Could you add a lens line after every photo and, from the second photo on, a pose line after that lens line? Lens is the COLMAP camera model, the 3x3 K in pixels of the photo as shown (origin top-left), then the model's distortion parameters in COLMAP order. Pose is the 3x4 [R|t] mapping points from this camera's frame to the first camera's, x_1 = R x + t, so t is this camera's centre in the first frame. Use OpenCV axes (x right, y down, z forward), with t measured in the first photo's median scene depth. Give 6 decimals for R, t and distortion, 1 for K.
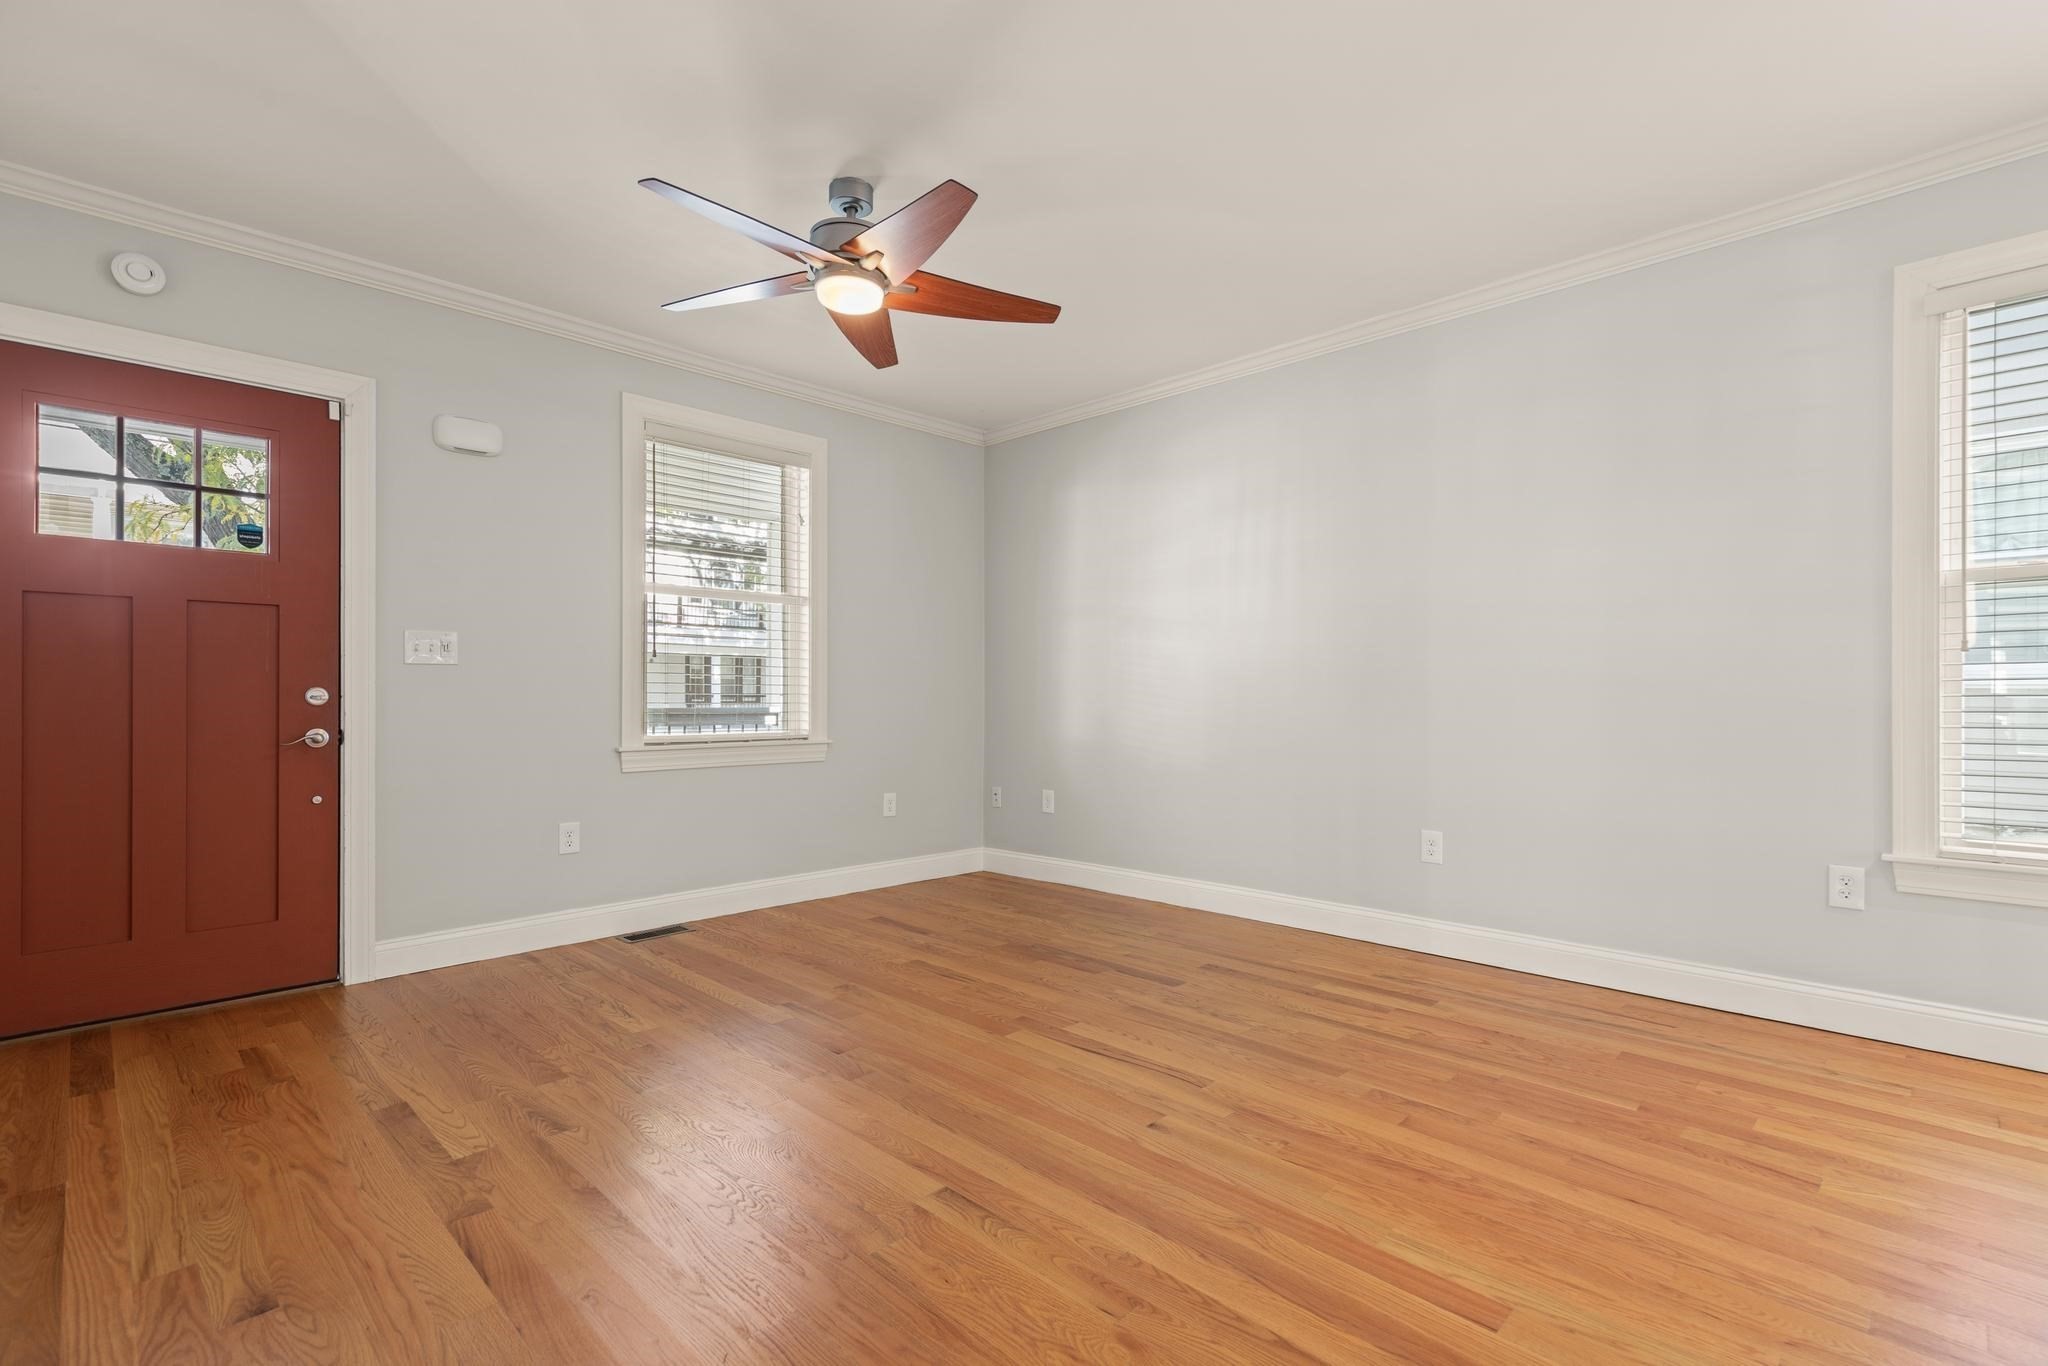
lens RADIAL K [[951.6, 0, 1031.9], [0, 951.6, 695.2], [0, 0, 1]] dist [0.005007, -0.000178]
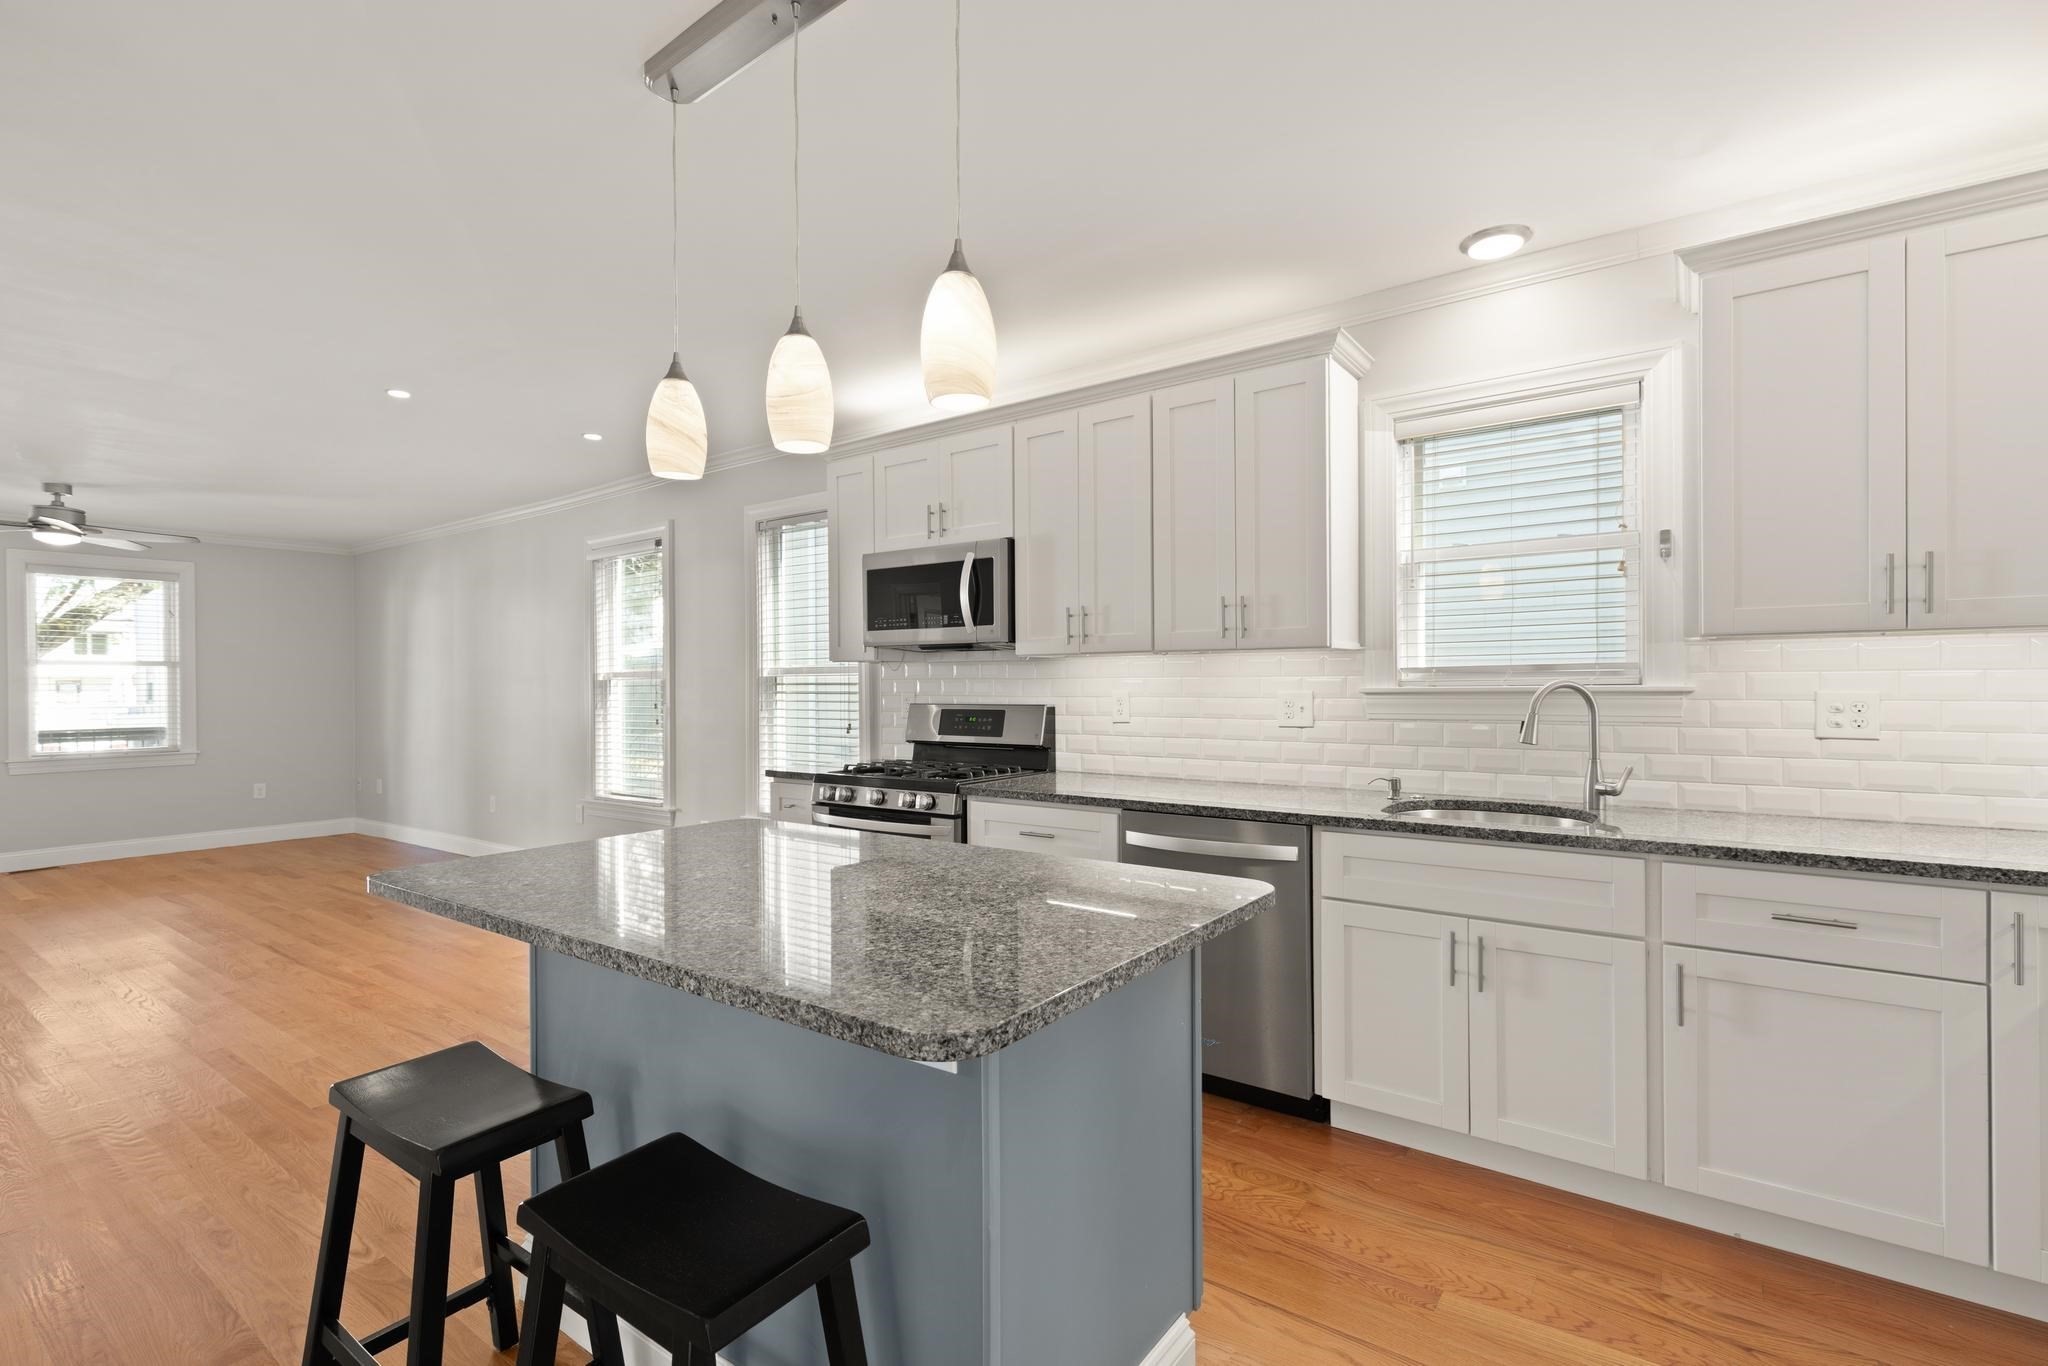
lens RADIAL K [[933.2, 0, 1035.1], [0, 933.2, 678.2], [0, 0, 1]] dist [0.012360, -0.000206]
pose [[0.988295, -0.007005, 0.152397, 1.311416], [0.007904, 0.999955, -0.005291, -0.077743], [-0.152353, 0.006434, 0.988305, -1.086429]]
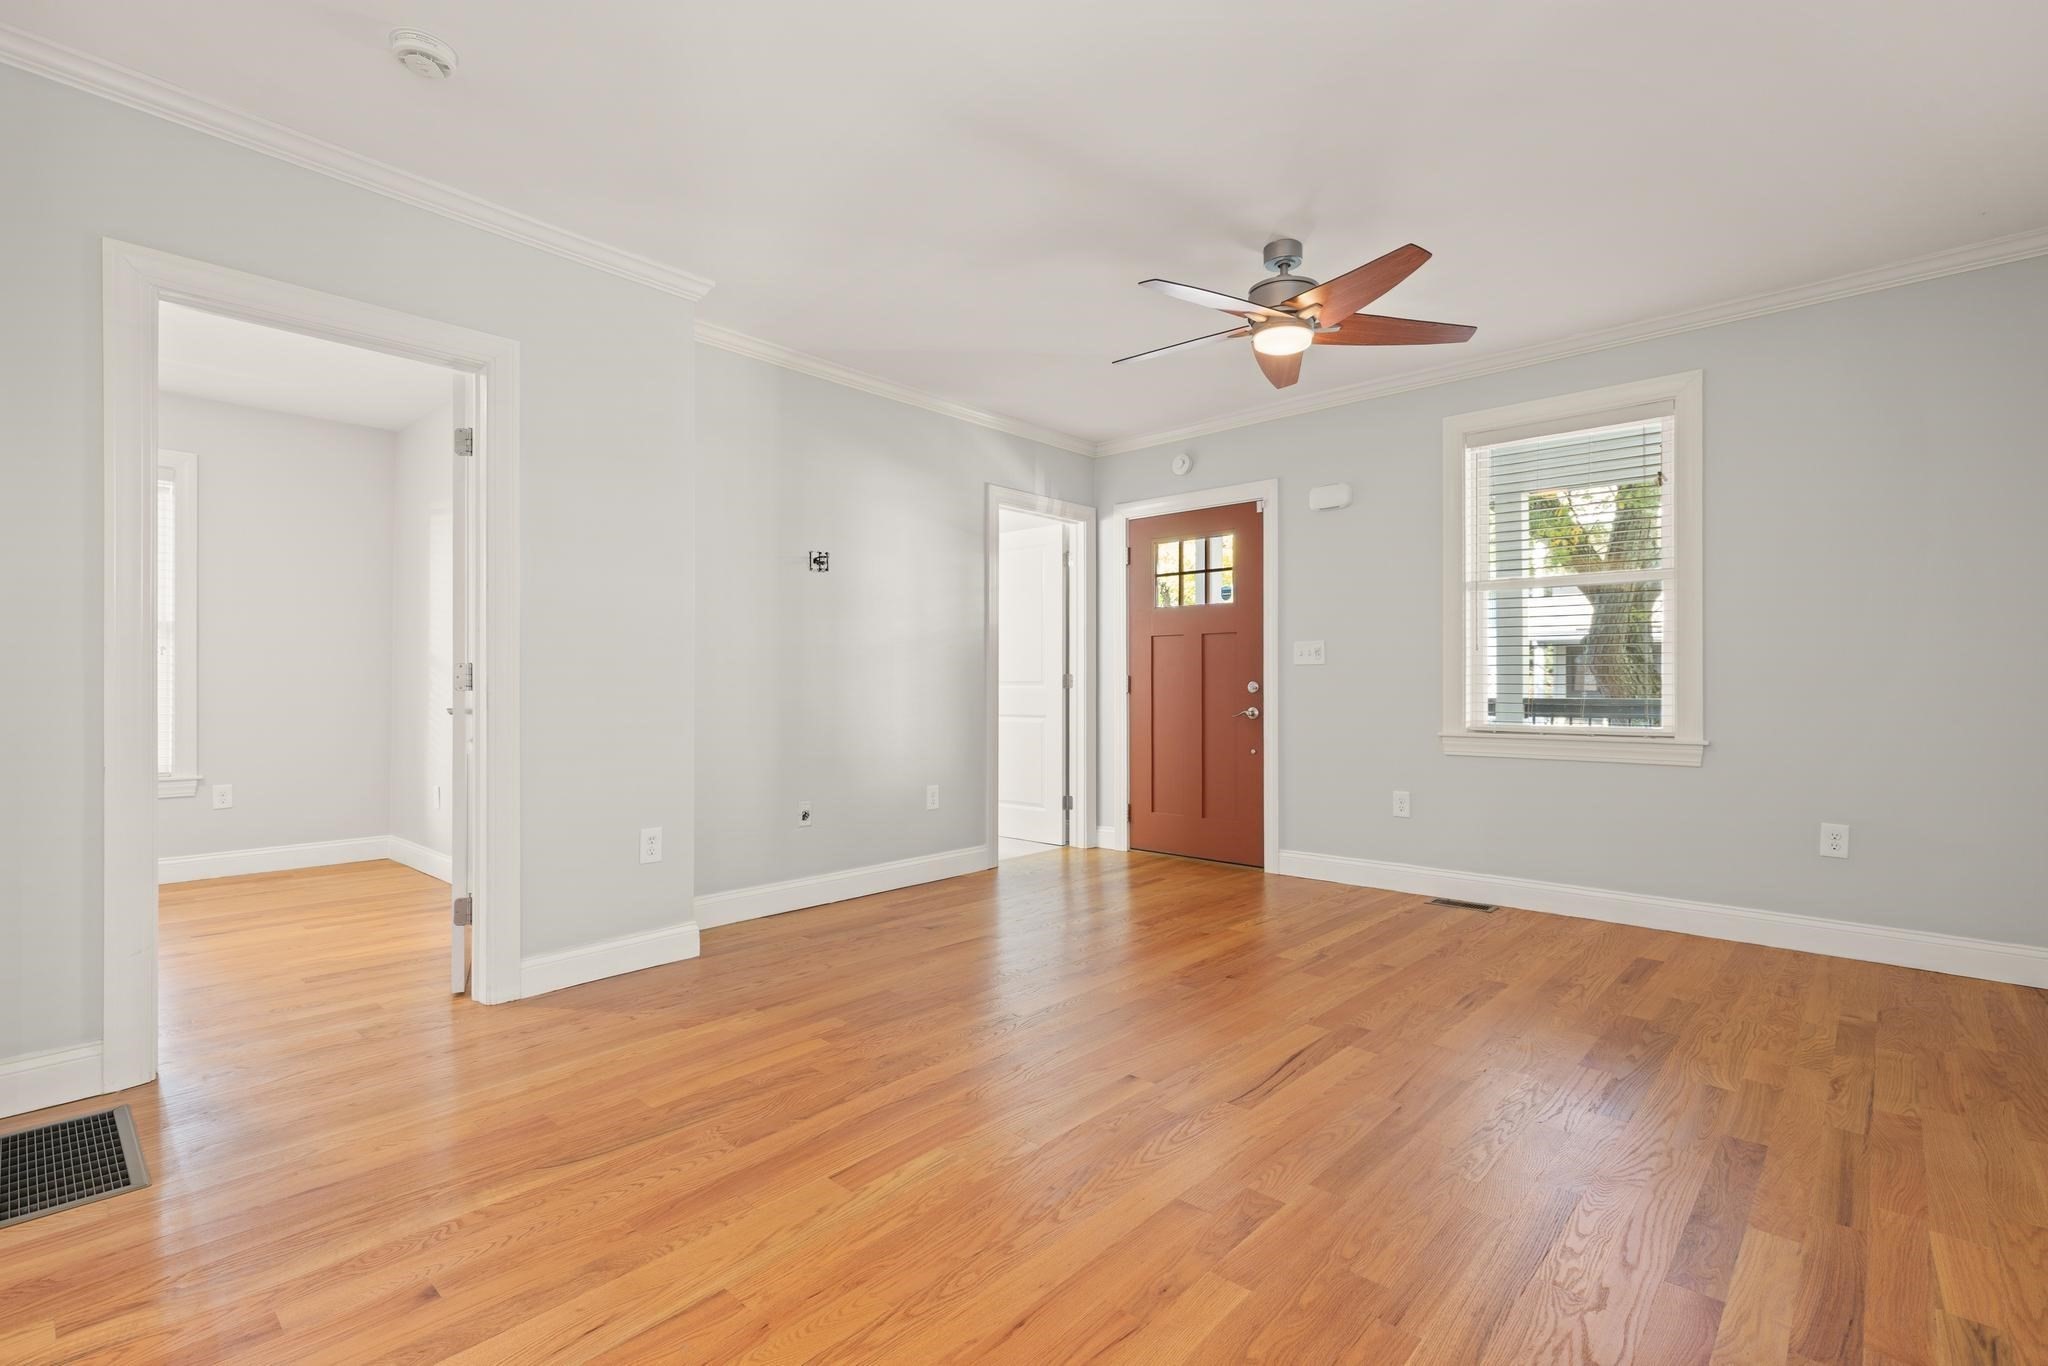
lens RADIAL K [[931.5, 0, 1002.6], [0, 931.5, 677.7], [0, 0, 1]] dist [0.003240, 0.000308]
pose [[0.011306, -0.008504, -0.999900, 0.806297], [0.002495, 0.999961, -0.008477, -0.002367], [0.999933, -0.002399, 0.011326, 0.558148]]
